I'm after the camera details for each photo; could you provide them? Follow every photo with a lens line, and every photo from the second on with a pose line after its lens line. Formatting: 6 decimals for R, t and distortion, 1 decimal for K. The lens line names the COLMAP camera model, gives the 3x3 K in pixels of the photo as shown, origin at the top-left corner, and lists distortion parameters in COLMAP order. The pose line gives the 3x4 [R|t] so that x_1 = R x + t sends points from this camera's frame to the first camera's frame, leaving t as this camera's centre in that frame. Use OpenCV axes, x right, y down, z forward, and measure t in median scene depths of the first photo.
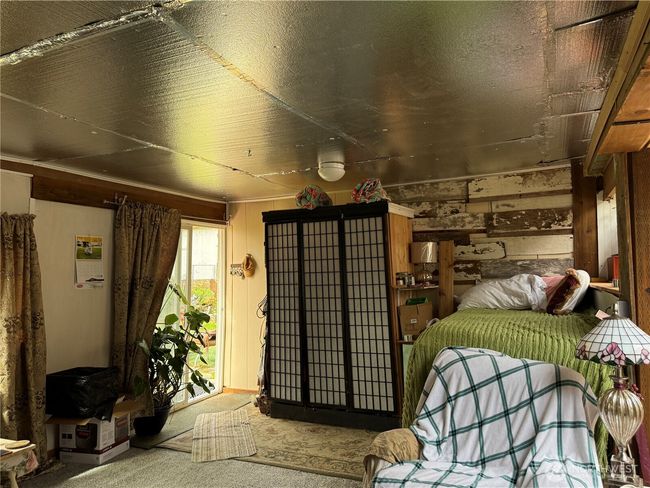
lens RADIAL K [[470.9, 0, 321.3], [0, 470.9, 243.0], [0, 0, 1]] dist [0.070781, -0.090017]
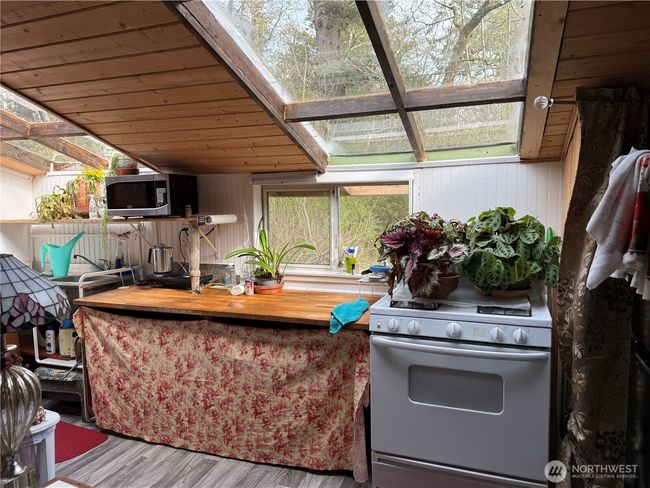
lens RADIAL K [[468.8, 0, 326.5], [0, 468.8, 244.2], [0, 0, 1]] dist [0.075203, -0.104964]
pose [[-0.072467, -0.070552, 0.994872, -0.006577], [-0.034981, 0.997061, 0.068159, 0.041541], [-0.996757, -0.029862, -0.074722, 0.299624]]
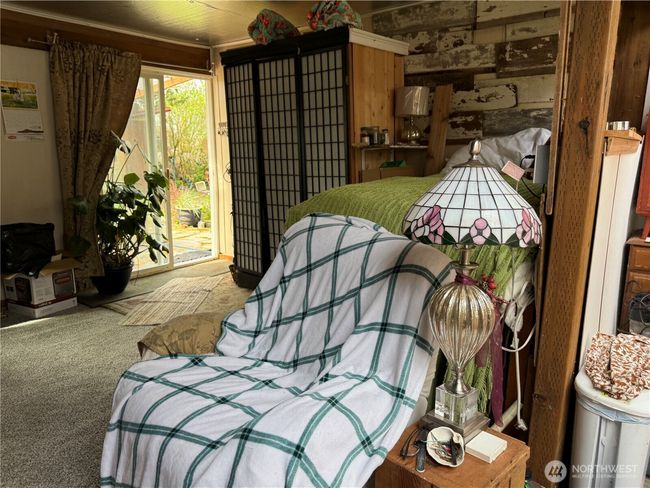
lens RADIAL K [[468.8, 0, 326.5], [0, 468.8, 244.2], [0, 0, 1]] dist [0.075203, -0.104964]
pose [[0.977671, 0.054961, -0.202828, 0.273103], [-0.000472, 0.965764, 0.259420, 0.048851], [0.210142, -0.253532, 0.944226, 0.195222]]
